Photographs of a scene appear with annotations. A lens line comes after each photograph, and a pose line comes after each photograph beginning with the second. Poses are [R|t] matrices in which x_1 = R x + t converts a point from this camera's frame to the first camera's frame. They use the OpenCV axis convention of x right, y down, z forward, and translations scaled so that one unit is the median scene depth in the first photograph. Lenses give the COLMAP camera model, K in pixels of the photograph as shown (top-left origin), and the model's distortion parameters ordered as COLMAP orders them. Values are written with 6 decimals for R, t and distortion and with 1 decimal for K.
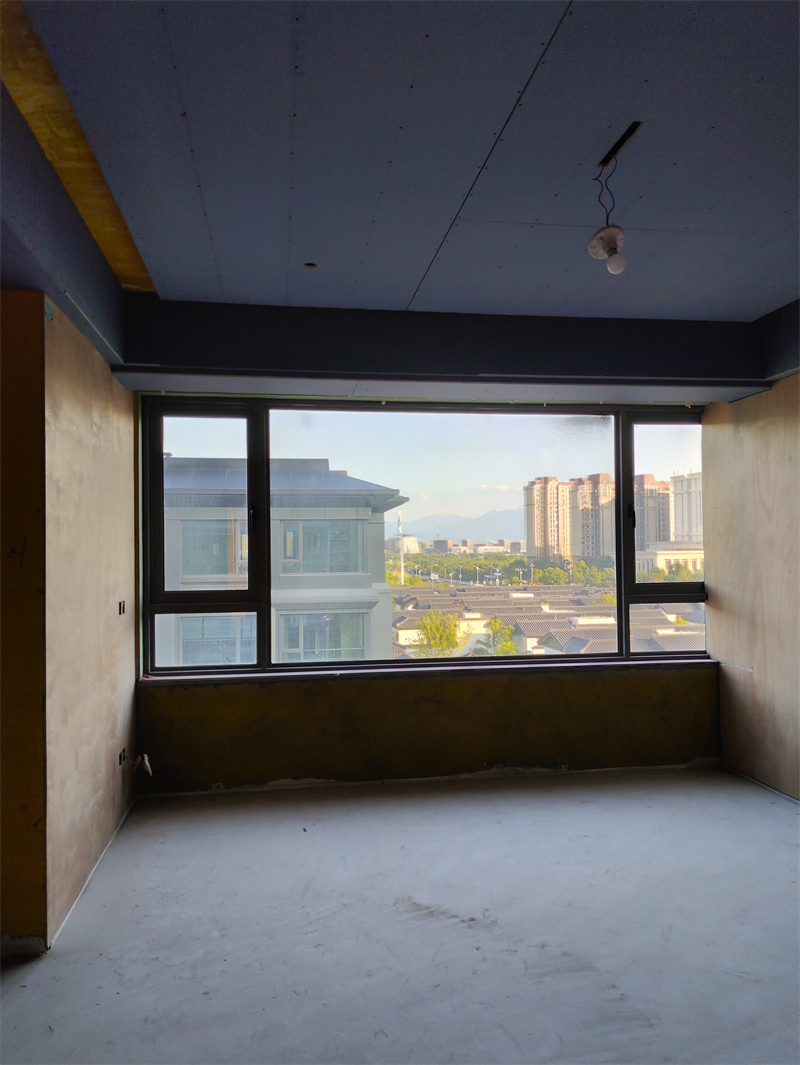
lens RADIAL K [[788.0, 0, 397.4], [0, 788.0, 531.5], [0, 0, 1]] dist [0.045688, -0.054495]
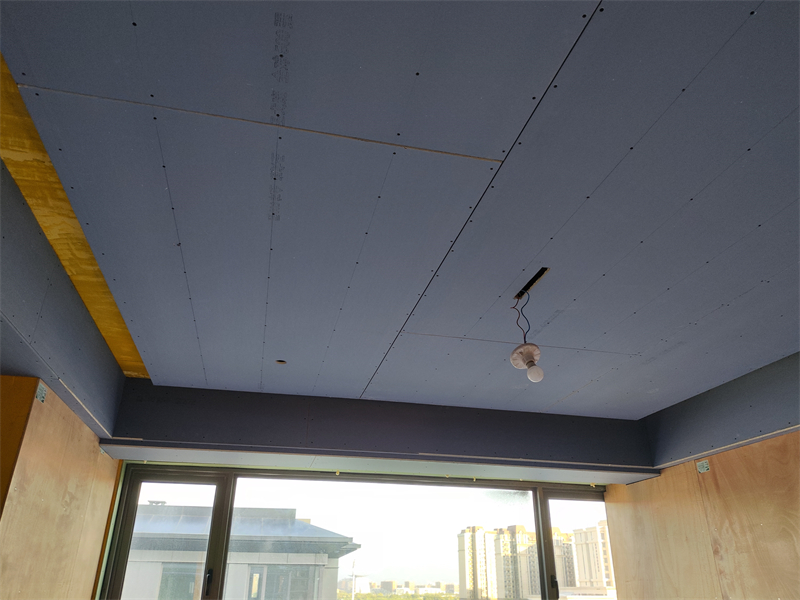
lens RADIAL K [[591.9, 0, 392.1], [0, 591.9, 303.8], [0, 0, 1]] dist [0.045688, -0.054495]
pose [[0.997883, 0.044322, 0.047592, 0.010811], [-0.021207, 0.913568, -0.406133, -0.044703], [-0.061479, 0.404264, 0.912574, 0.105525]]
